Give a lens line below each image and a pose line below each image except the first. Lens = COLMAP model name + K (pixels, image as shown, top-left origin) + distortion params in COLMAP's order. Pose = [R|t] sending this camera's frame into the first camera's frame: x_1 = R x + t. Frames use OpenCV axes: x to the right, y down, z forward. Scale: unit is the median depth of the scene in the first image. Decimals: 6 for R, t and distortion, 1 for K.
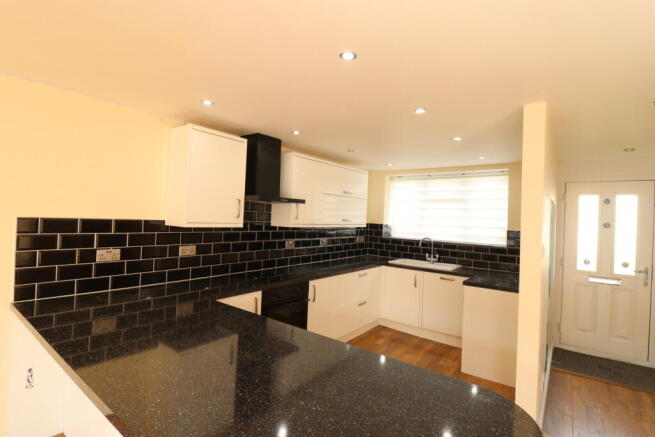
lens RADIAL K [[318.4, 0, 329.4], [0, 318.4, 214.4], [0, 0, 1]] dist [-0.012843, -0.000677]
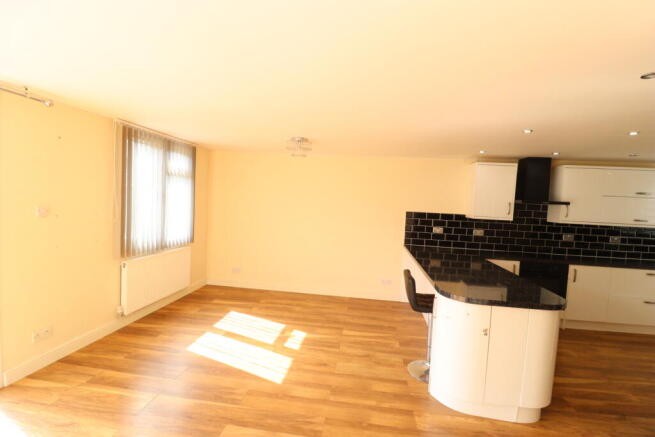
lens RADIAL K [[307.4, 0, 329.3], [0, 307.4, 218.0], [0, 0, 1]] dist [-0.027159, -0.000284]
pose [[0.496215, 0.032934, -0.867575, 0.576905], [-0.018895, 0.999453, 0.027133, 0.004197], [0.867994, 0.002929, 0.496566, -0.523984]]
